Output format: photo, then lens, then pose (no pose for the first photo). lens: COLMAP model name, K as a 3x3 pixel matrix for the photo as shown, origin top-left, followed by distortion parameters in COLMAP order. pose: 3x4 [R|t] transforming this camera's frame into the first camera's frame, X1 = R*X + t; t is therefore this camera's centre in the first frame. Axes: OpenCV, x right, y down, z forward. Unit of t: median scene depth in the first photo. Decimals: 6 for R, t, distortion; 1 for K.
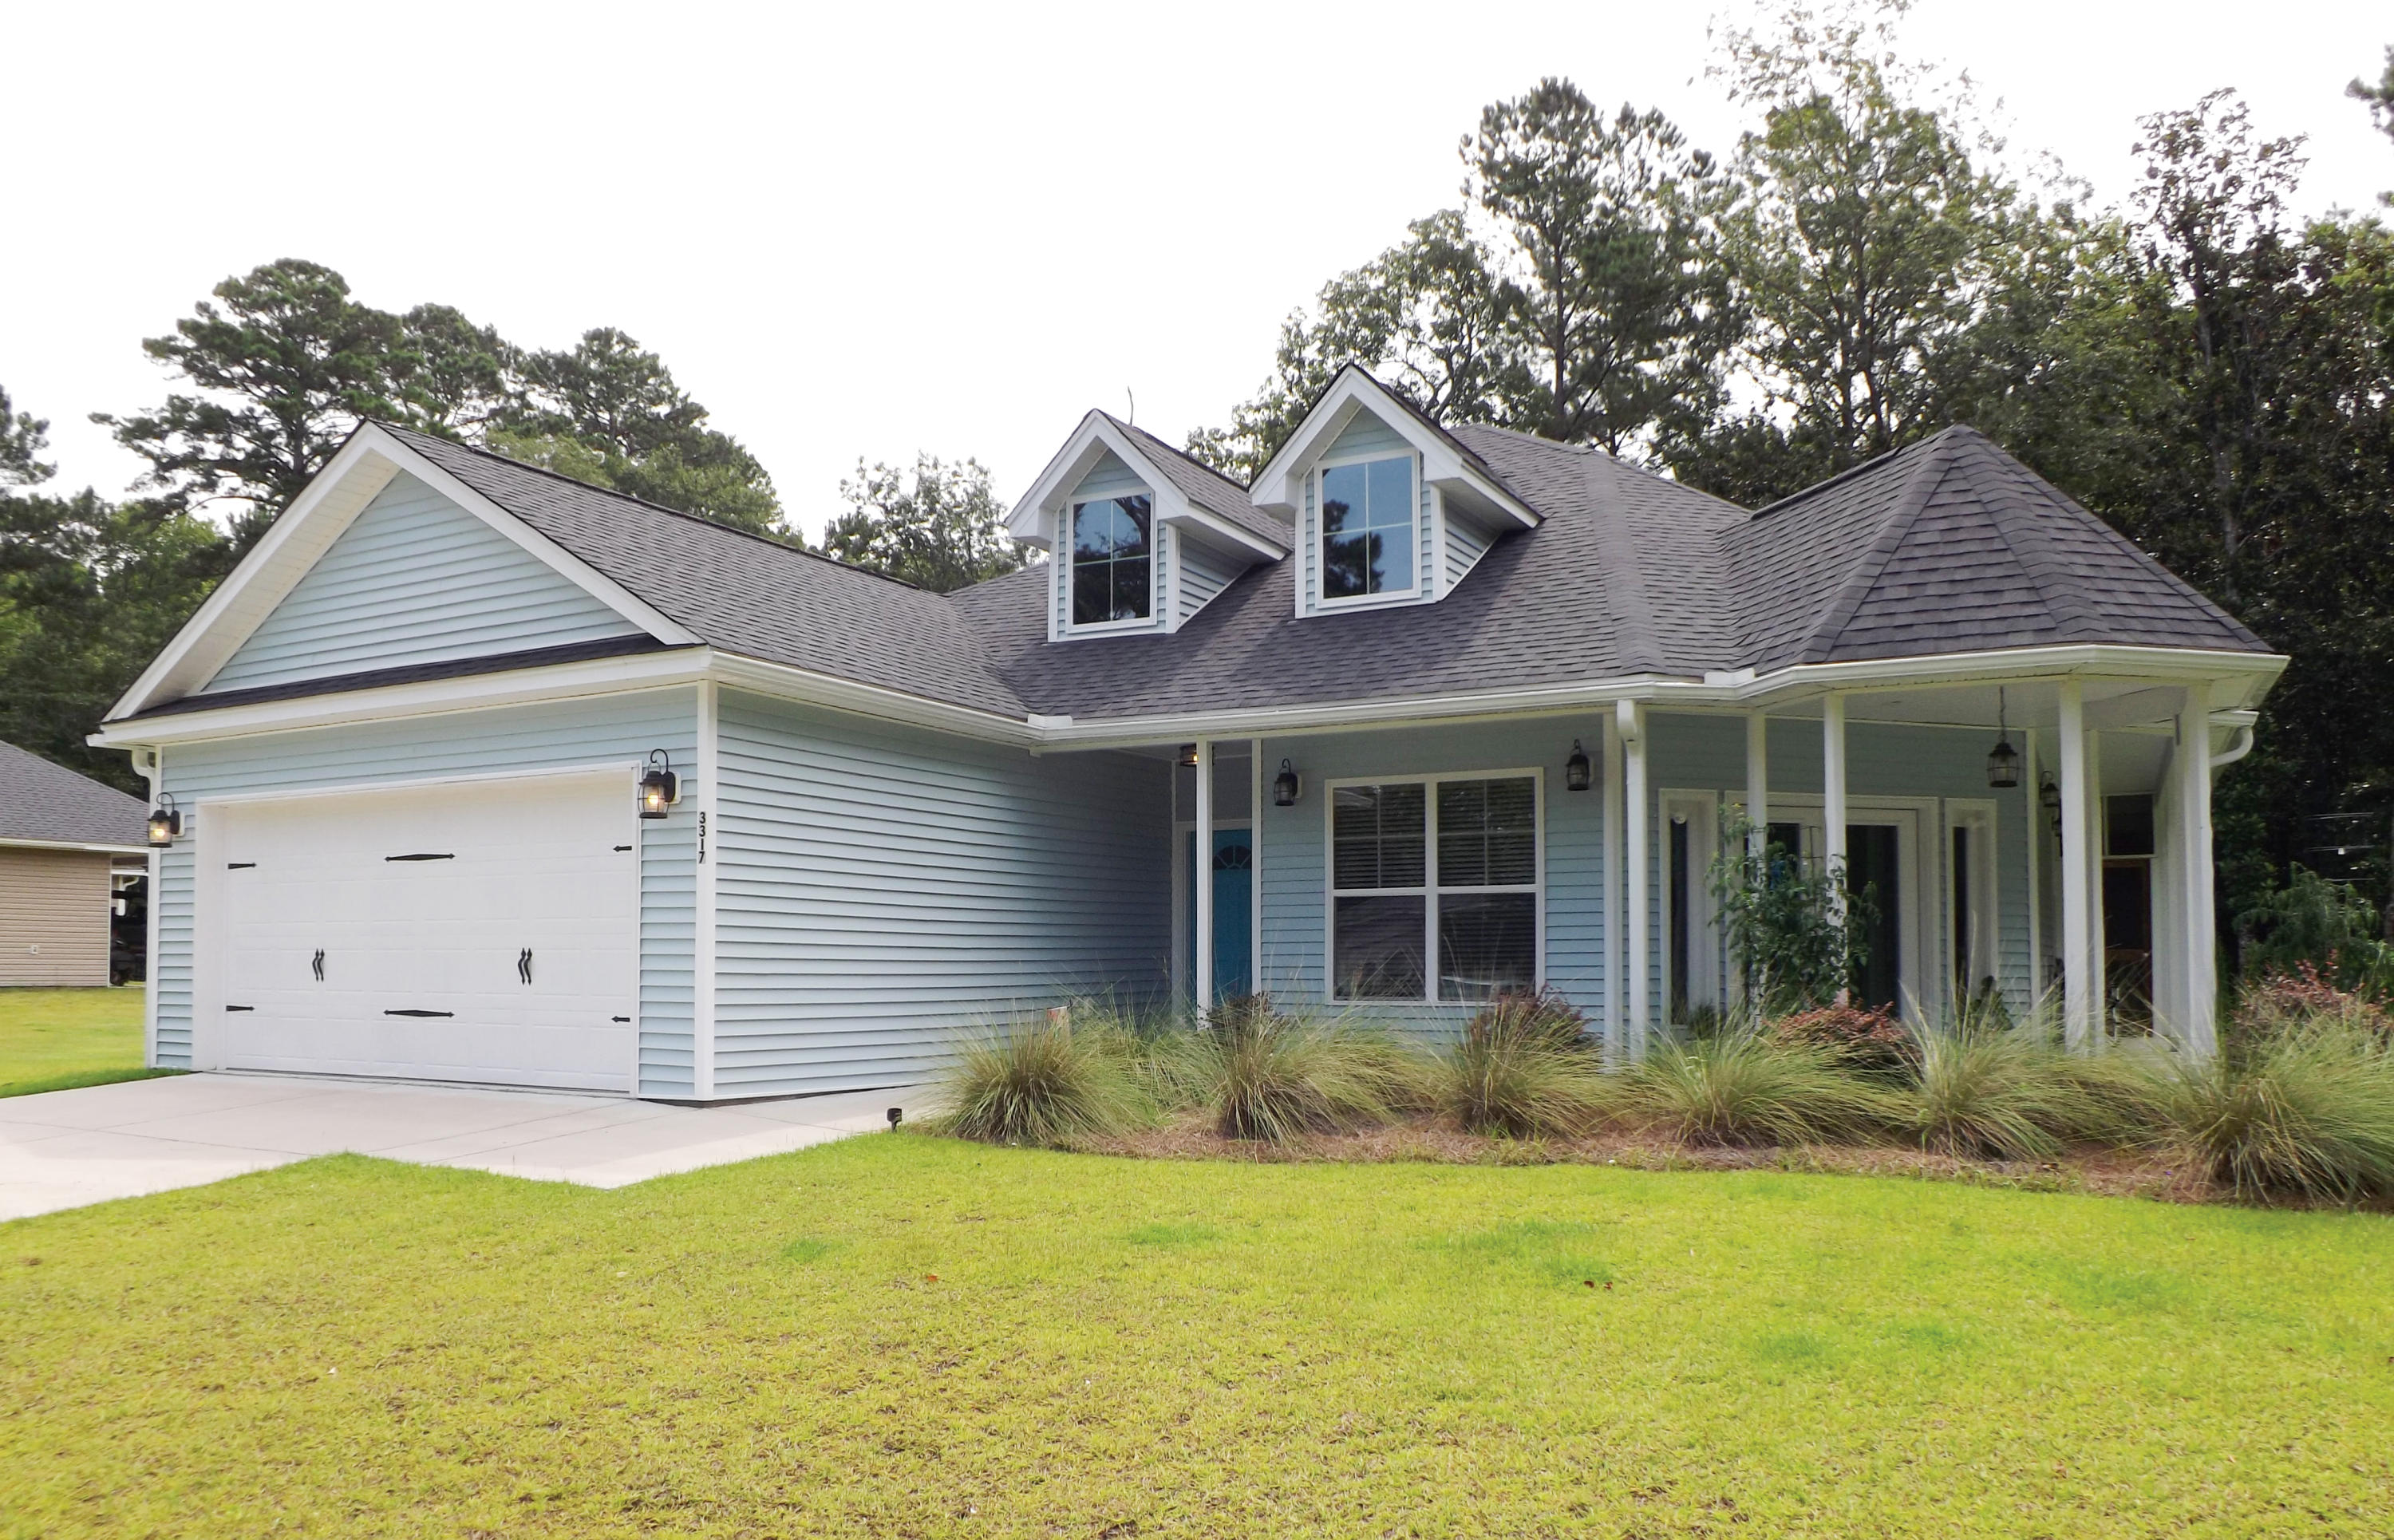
lens RADIAL K [[1716.2, 0, 1197.0], [0, 1716.2, 886.4], [0, 0, 1]] dist [-0.053706, 0.001073]
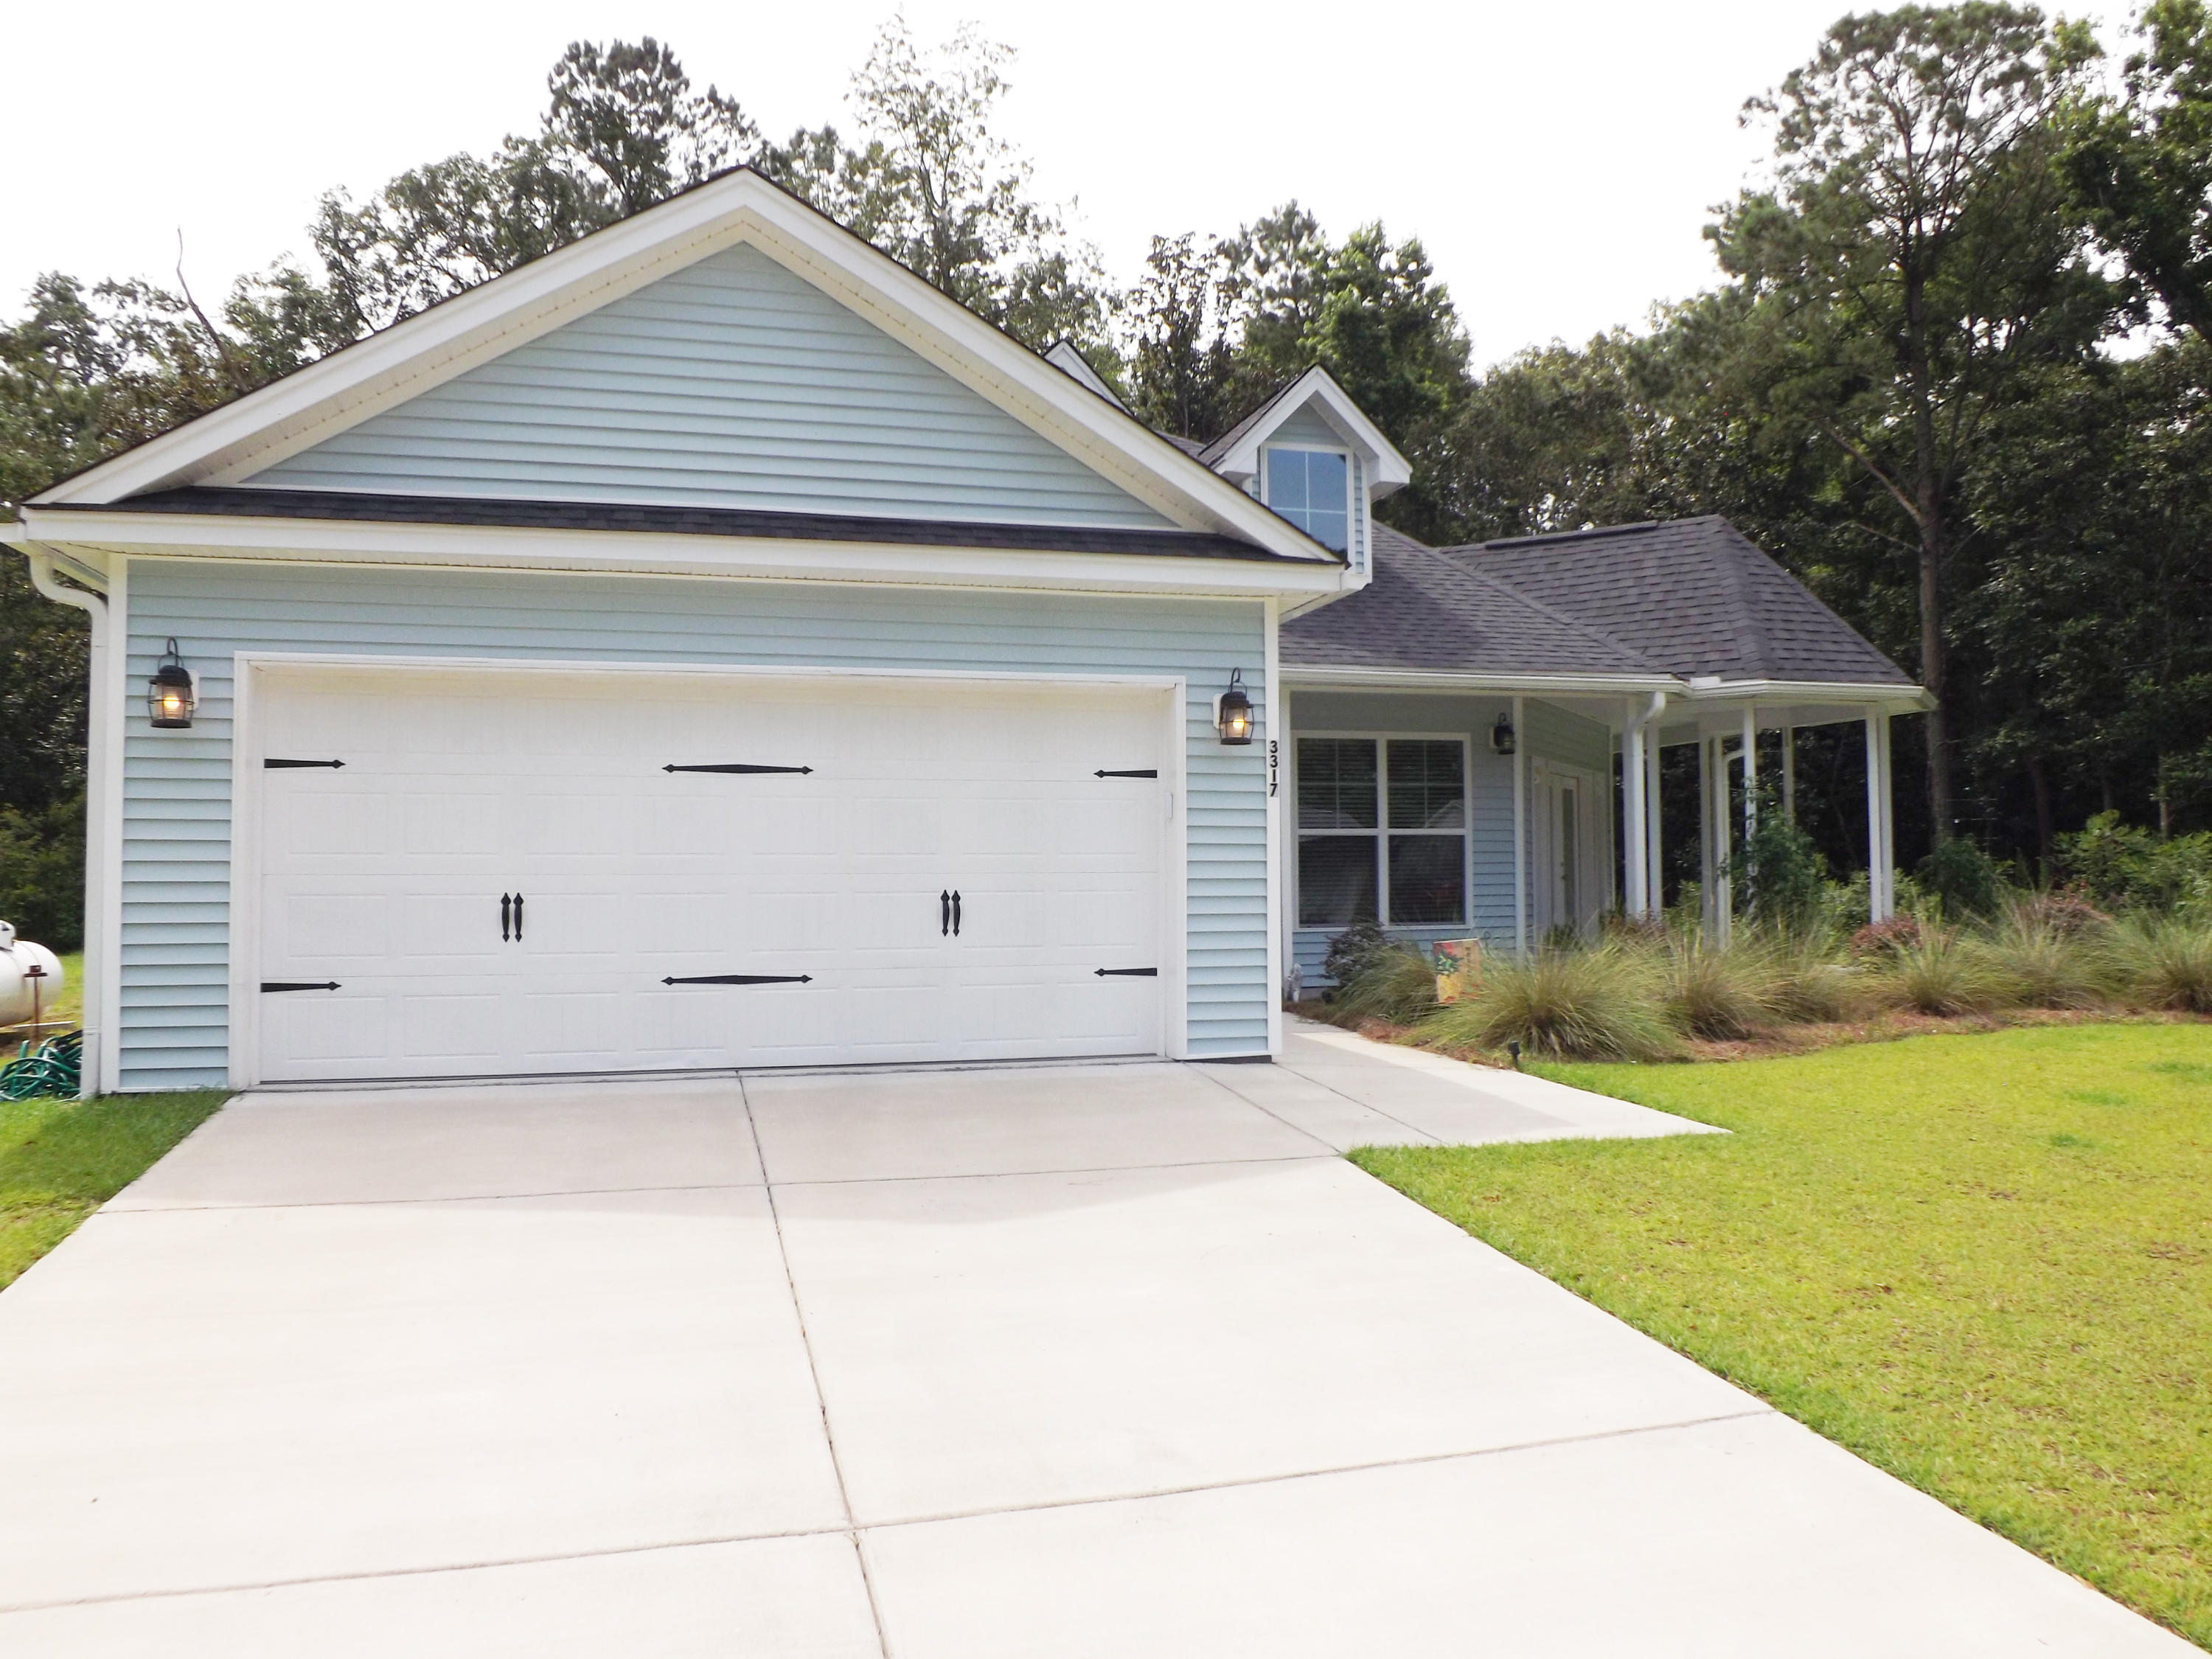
lens RADIAL K [[1582.2, 0, 1097.8], [0, 1582.2, 835.8], [0, 0, 1]] dist [-0.062008, 0.010109]
pose [[0.715382, 0.014029, 0.698593, -0.759620], [-0.020812, 0.999783, 0.001235, 0.007735], [-0.698424, -0.015422, 0.715518, 0.369883]]
